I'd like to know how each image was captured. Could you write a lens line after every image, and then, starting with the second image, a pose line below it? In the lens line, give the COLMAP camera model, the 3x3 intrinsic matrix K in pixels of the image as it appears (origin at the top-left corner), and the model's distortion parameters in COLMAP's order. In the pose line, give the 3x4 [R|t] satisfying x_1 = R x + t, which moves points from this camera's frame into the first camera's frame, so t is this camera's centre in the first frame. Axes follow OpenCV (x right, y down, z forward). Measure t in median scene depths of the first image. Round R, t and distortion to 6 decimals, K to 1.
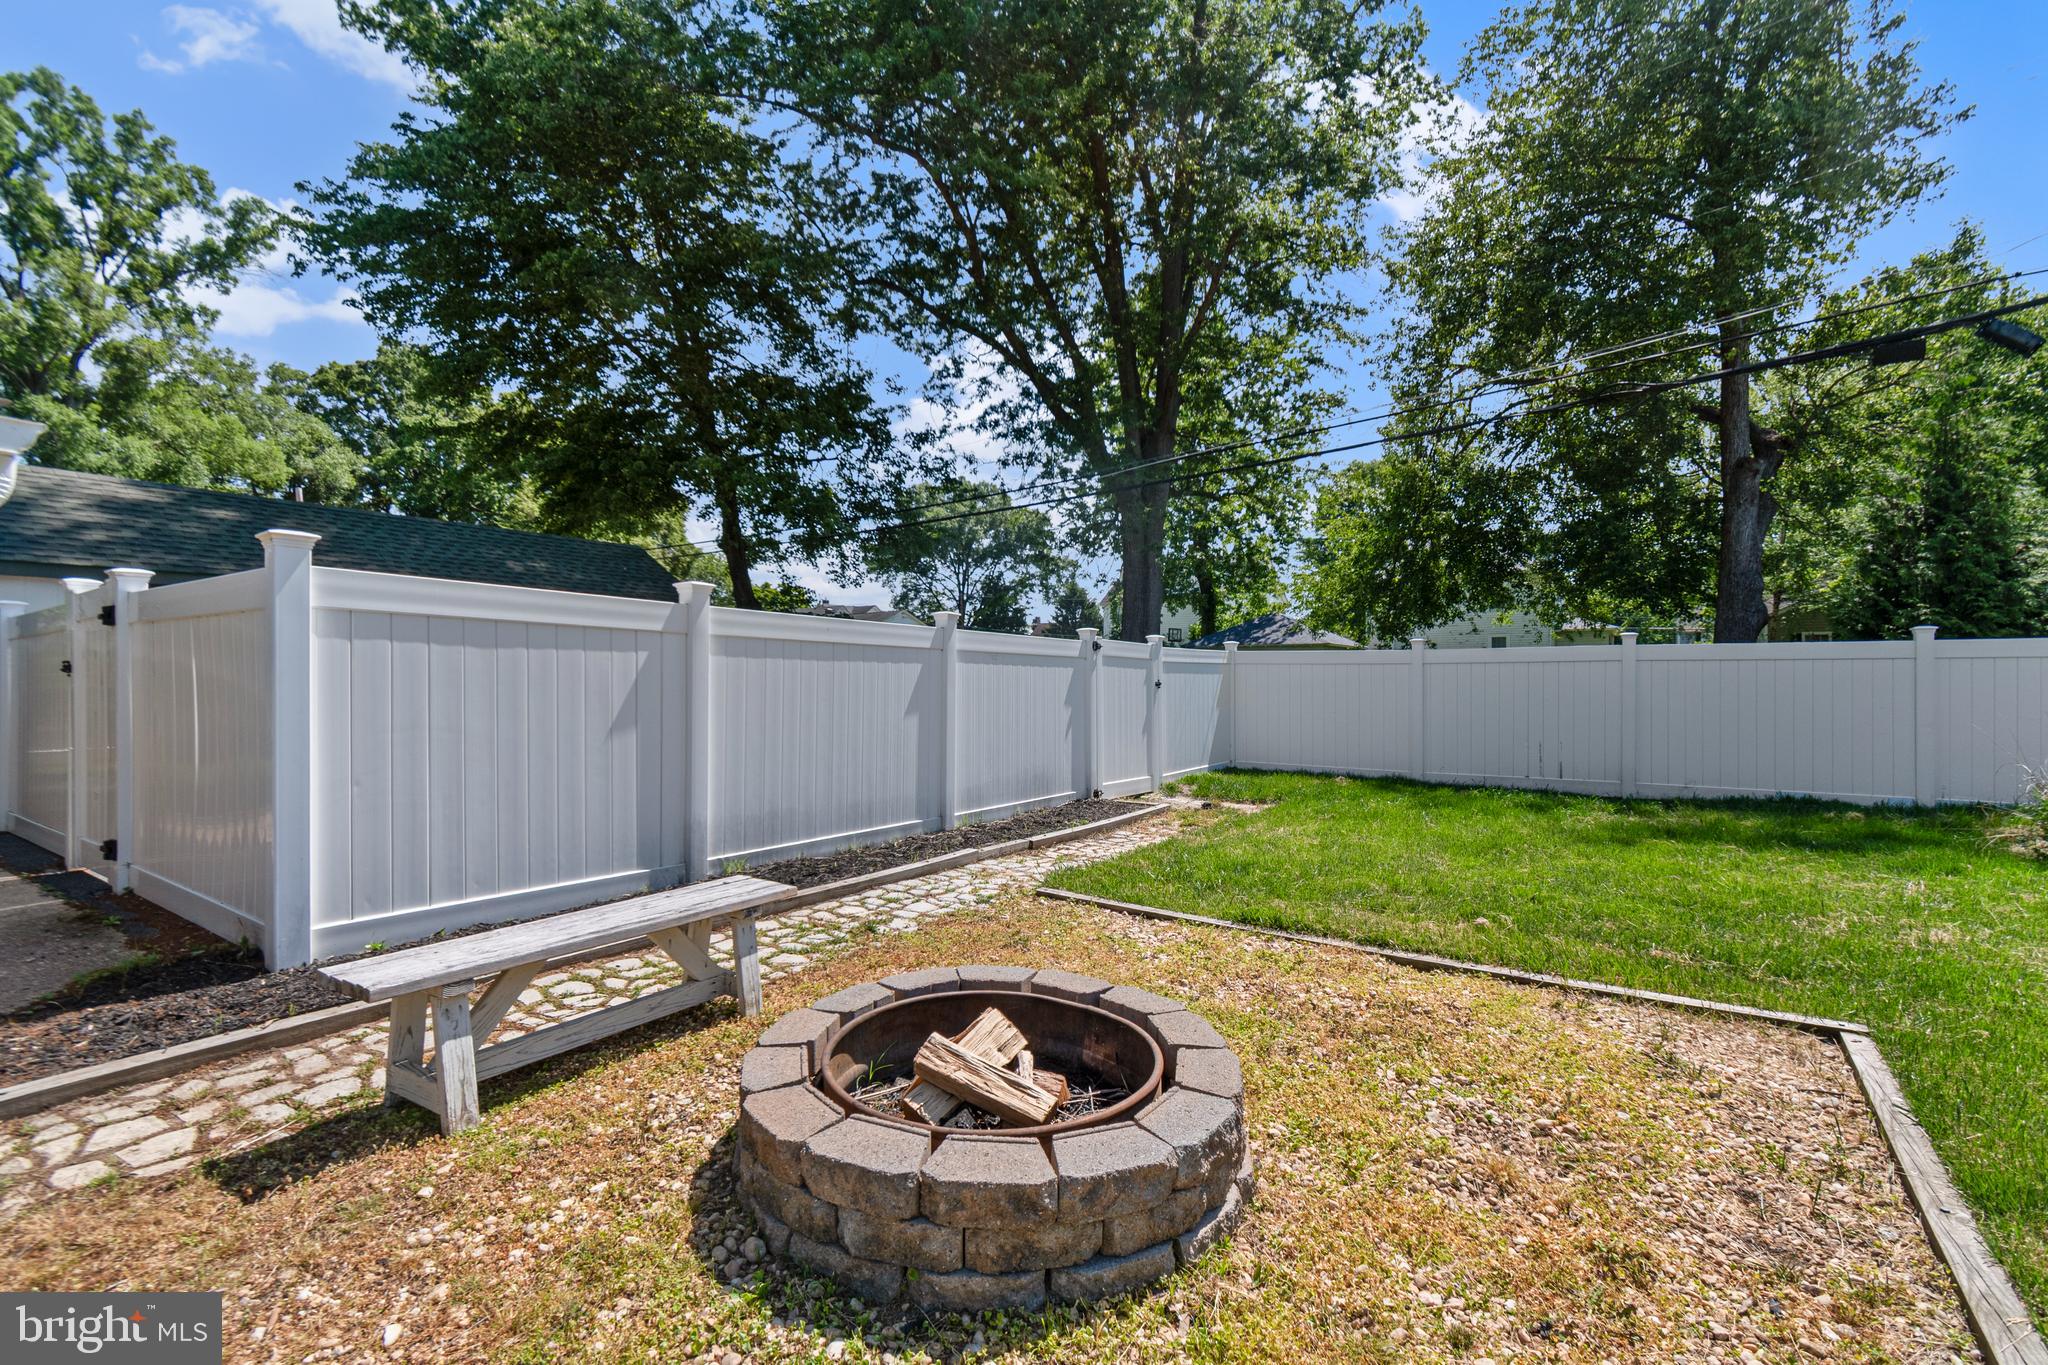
lens RADIAL K [[919.7, 0, 1013.5], [0, 919.7, 688.9], [0, 0, 1]] dist [0.003319, -0.001431]
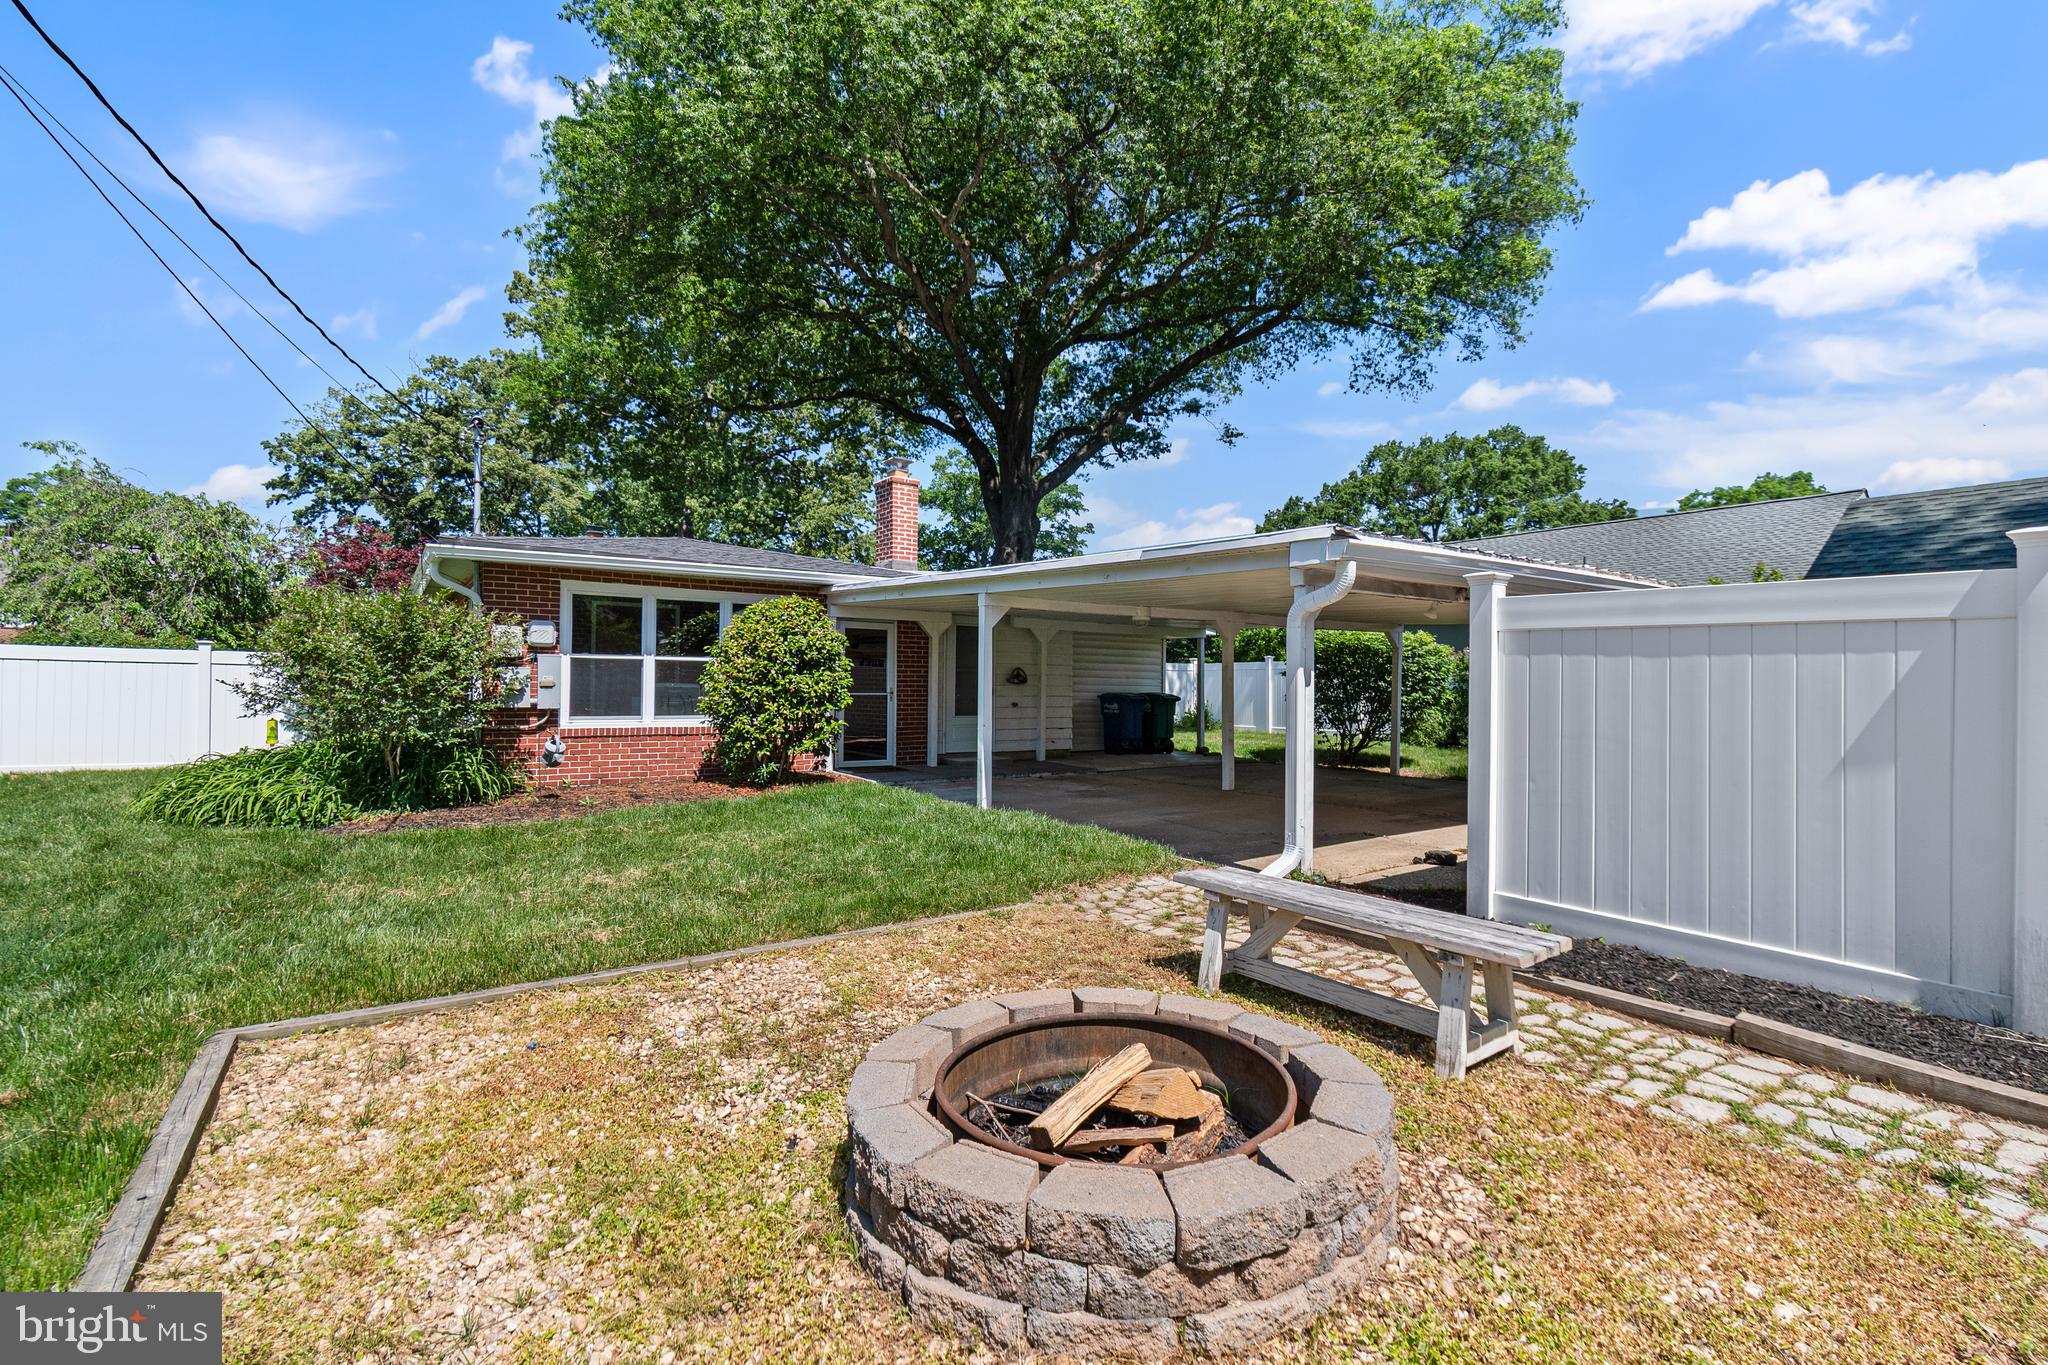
lens RADIAL K [[919.7, 0, 1011.2], [0, 919.7, 683.6], [0, 0, 1]] dist [0.003319, -0.001431]
pose [[-0.350094, 0.002936, -0.936710, 0.568056], [-0.011026, 0.999913, 0.007255, -0.018983], [0.936650, 0.012868, -0.350031, 0.753894]]
